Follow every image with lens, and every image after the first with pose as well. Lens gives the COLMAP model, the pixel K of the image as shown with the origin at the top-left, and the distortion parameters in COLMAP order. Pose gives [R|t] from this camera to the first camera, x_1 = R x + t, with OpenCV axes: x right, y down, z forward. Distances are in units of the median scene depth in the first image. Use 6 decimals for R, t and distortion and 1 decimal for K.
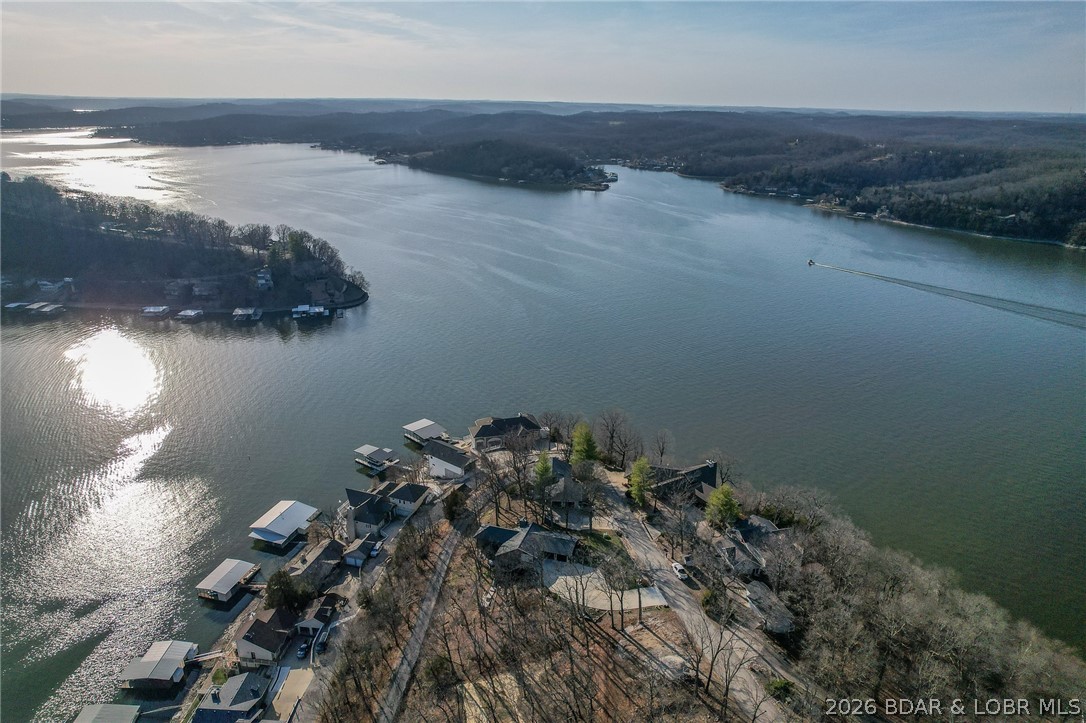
lens RADIAL K [[713.0, 0, 547.4], [0, 713.0, 359.1], [0, 0, 1]] dist [-0.070804, 0.079106]
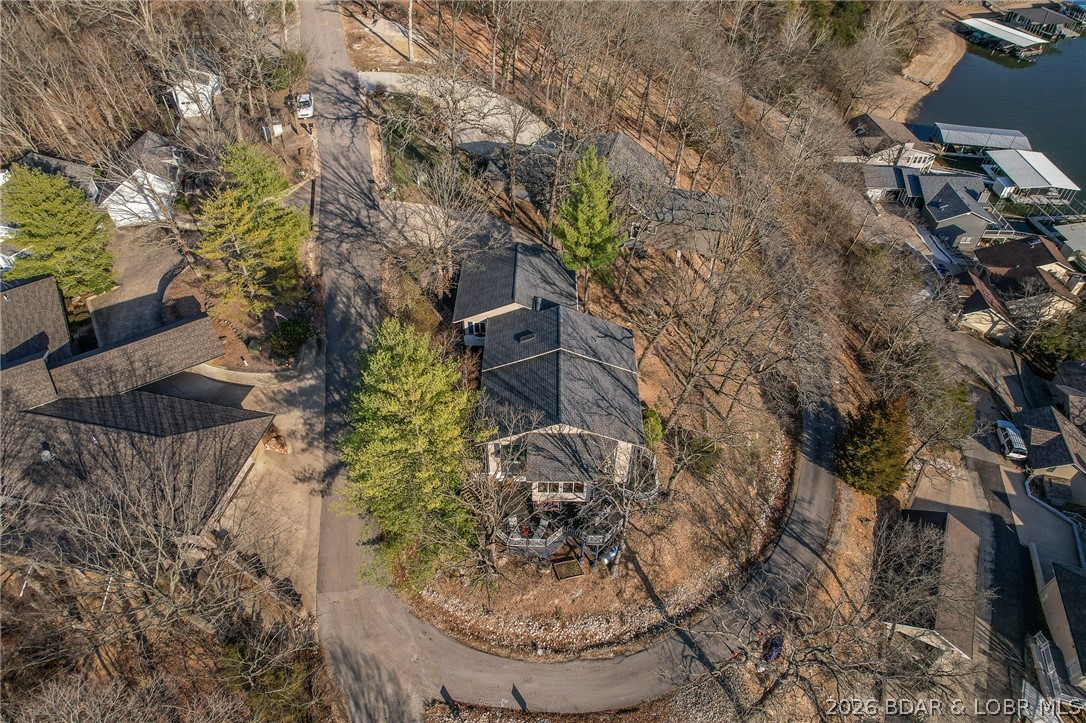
lens RADIAL K [[693.5, 0, 544.4], [0, 693.5, 365.5], [0, 0, 1]] dist [-0.080641, 0.075809]
pose [[-0.999094, -0.010701, -0.041203, 0.018090], [-0.041834, 0.425961, 0.903774, -0.051819], [0.007880, 0.904678, -0.426022, 0.869786]]
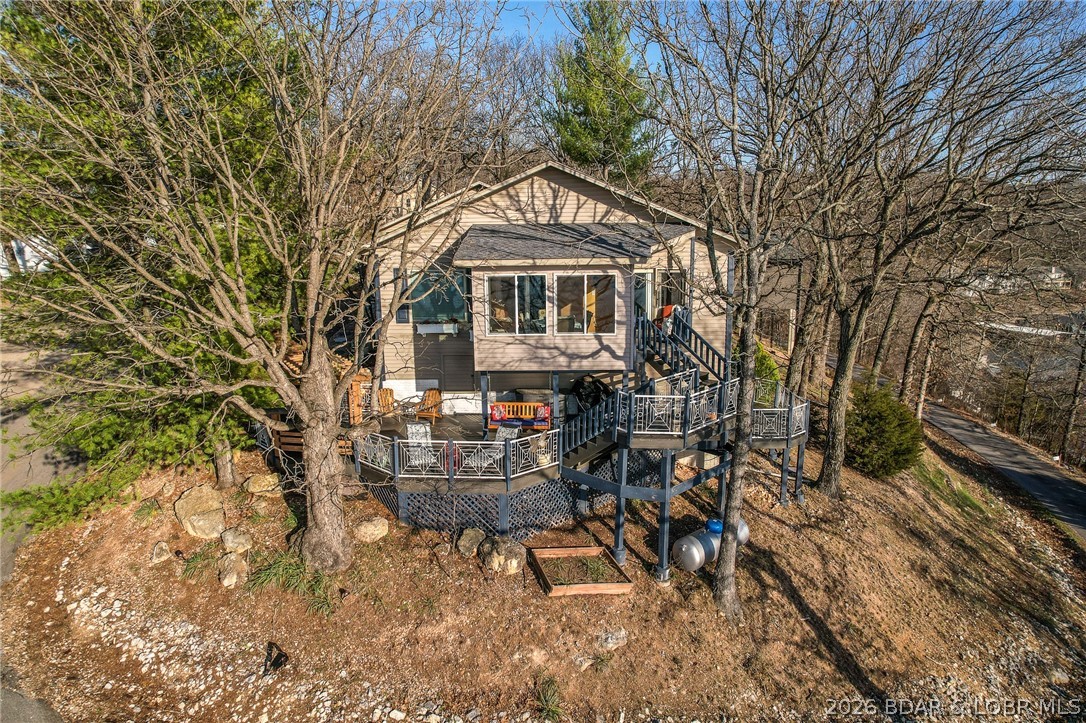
lens RADIAL K [[709.2, 0, 547.0], [0, 709.2, 365.0], [0, 0, 1]] dist [-0.028267, 0.000227]
pose [[-0.999742, -0.021891, -0.006109, 0.006964], [-0.021622, 0.833262, 0.552455, 0.090197], [-0.007004, 0.552444, -0.833520, 0.880475]]
